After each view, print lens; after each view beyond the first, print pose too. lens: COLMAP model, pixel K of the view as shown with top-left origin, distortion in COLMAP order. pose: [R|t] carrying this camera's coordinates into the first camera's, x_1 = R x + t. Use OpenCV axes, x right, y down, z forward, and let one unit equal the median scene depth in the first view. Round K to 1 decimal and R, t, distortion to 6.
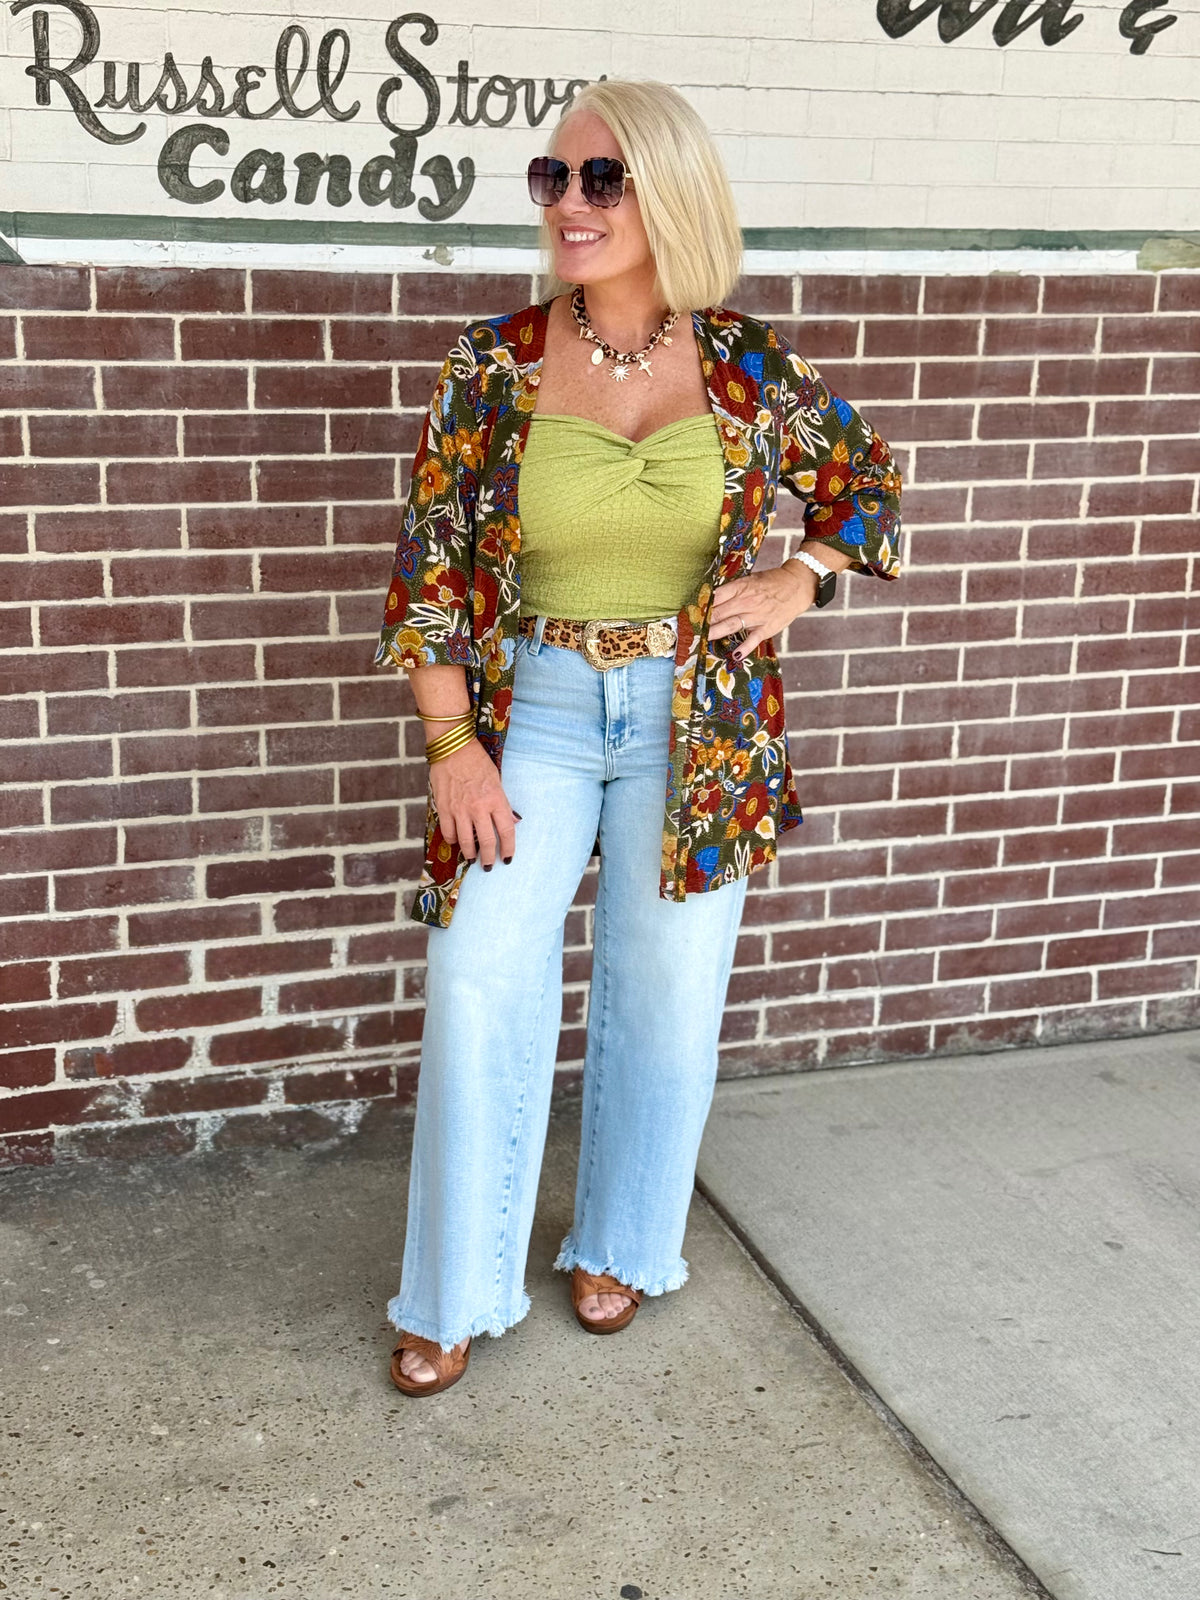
lens RADIAL K [[2253.8, 0, 598.8], [0, 2253.8, 771.6], [0, 0, 1]] dist [0.126902, 0.000000]
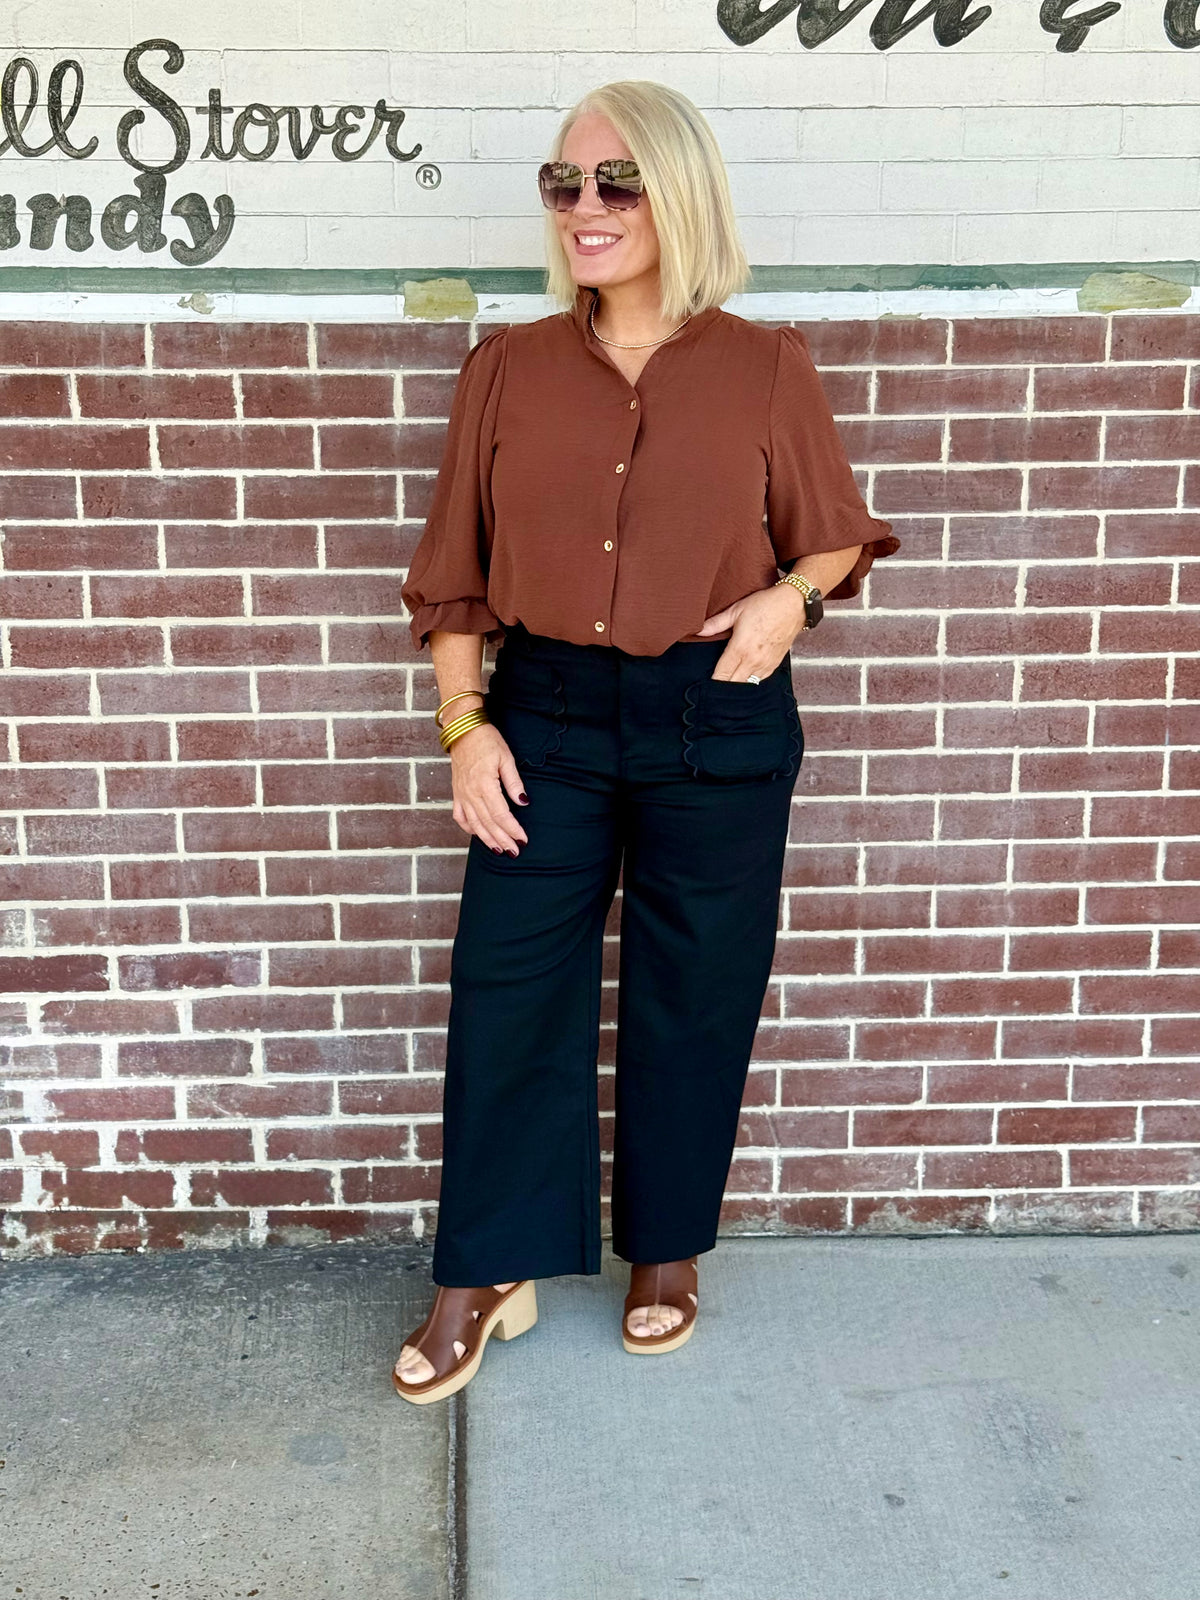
lens RADIAL K [[2253.8, 0, 596.9], [0, 2253.8, 781.4], [0, 0, 1]] dist [0.126902, 0.000000]
pose [[0.956009, 0.041942, -0.290325, 0.348392], [-0.050119, 0.998527, -0.020783, -0.025309], [0.289026, 0.034420, 0.956702, 0.179842]]
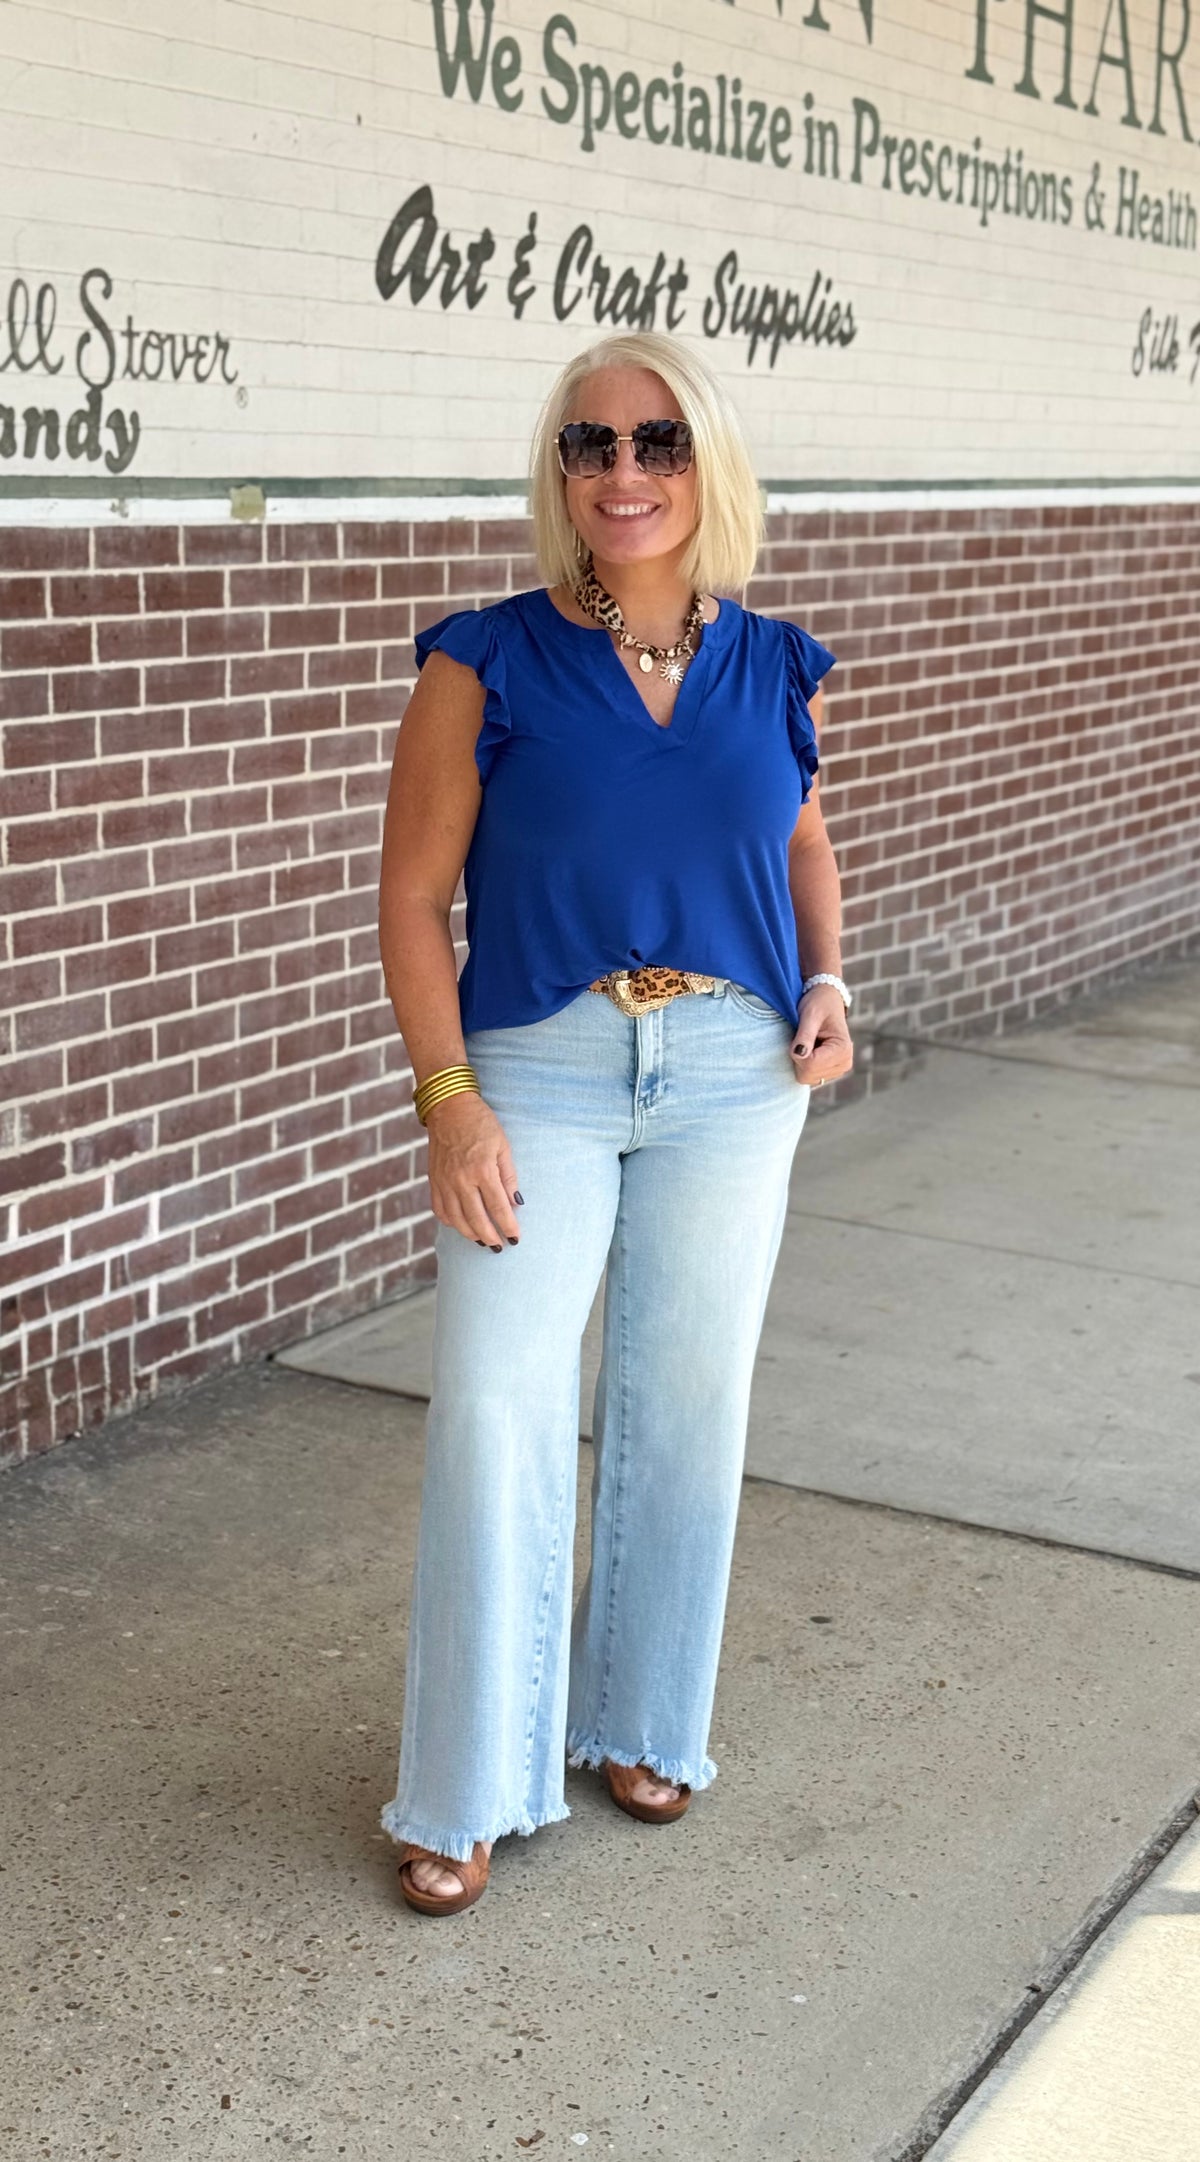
lens RADIAL K [[3042.7, 0, 595.7], [0, 3042.7, 1059.5], [0, 0, 1]] dist [0.124696, 0.000000]
pose [[0.748520, -0.140676, 0.648018, -0.796245], [0.173270, 0.984780, 0.013640, 0.024951], [-0.640074, 0.102072, 0.761503, -0.116186]]
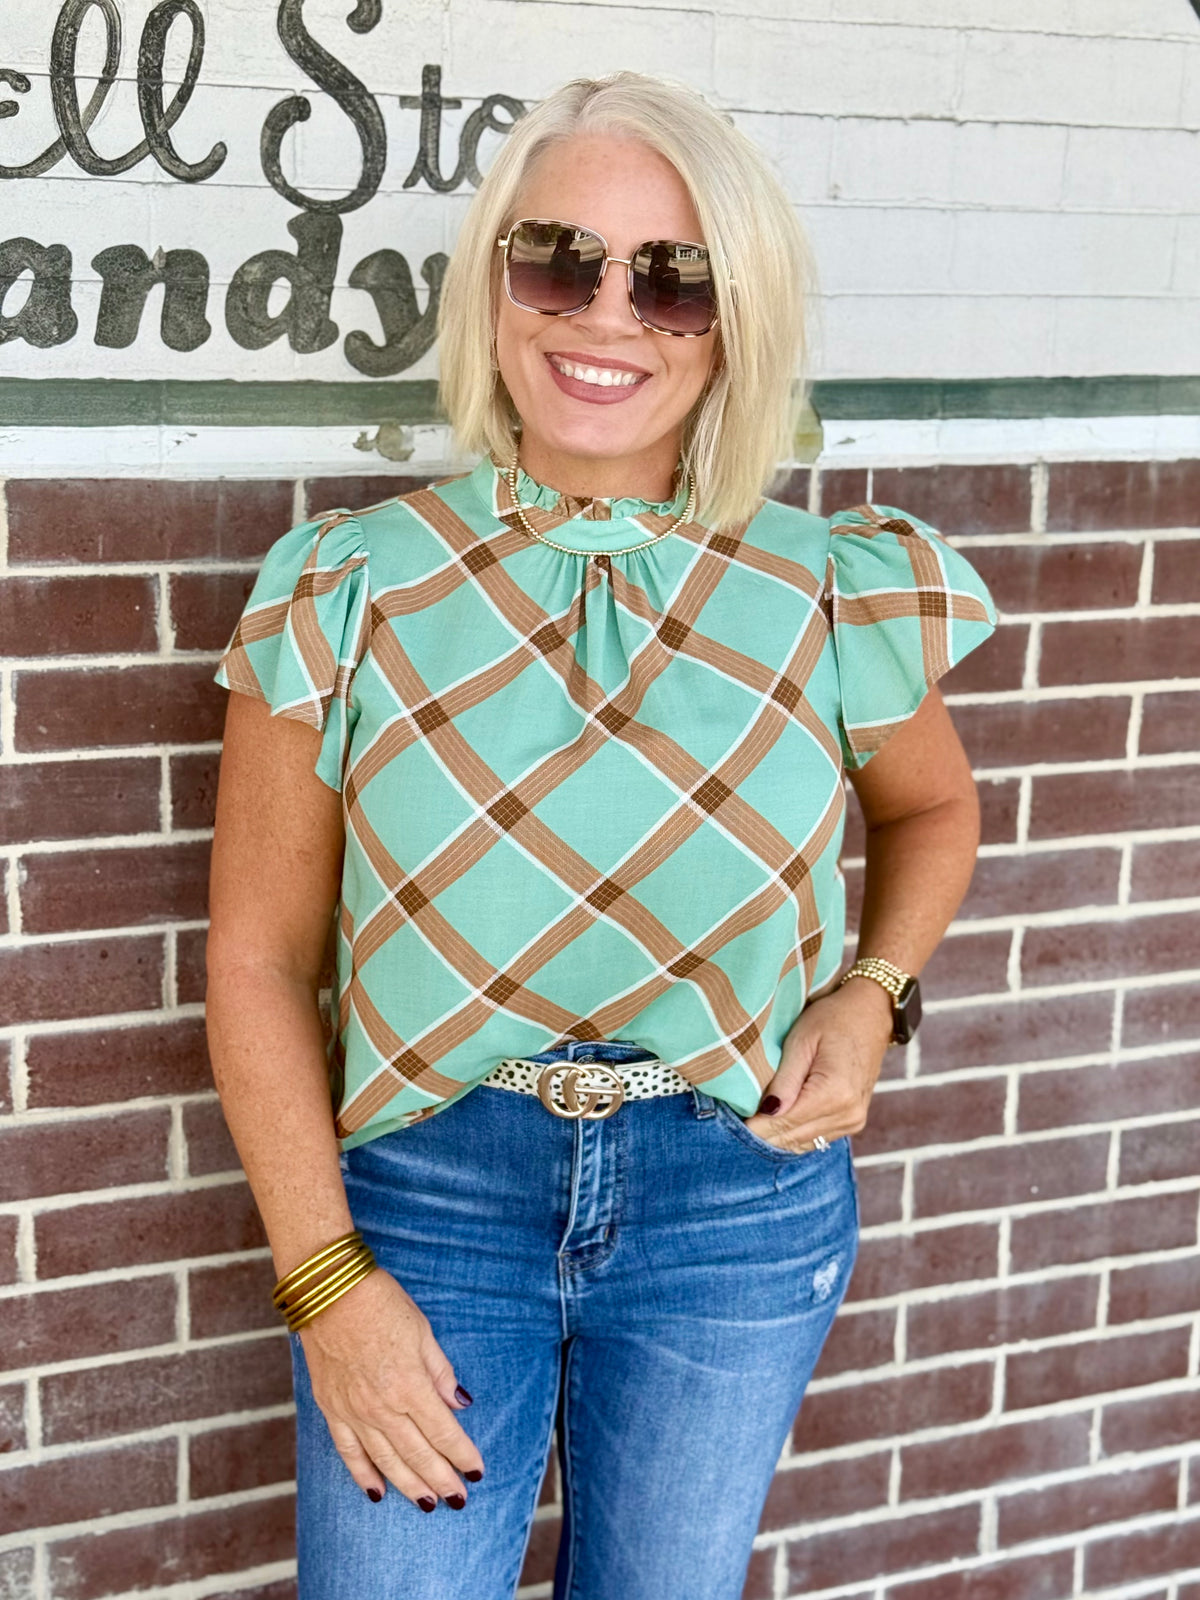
lens RADIAL K [[2444.9, 0, 623.8], [0, 2444.9, 773.7], [0, 0, 1]] dist [0.123715, 0.000000]
pose [[0.997647, -0.014183, 0.067074, -0.054125], [0.017005, 0.998986, -0.041681, -0.127394], [-0.066415, 0.042723, 0.996877, 0.444875]]
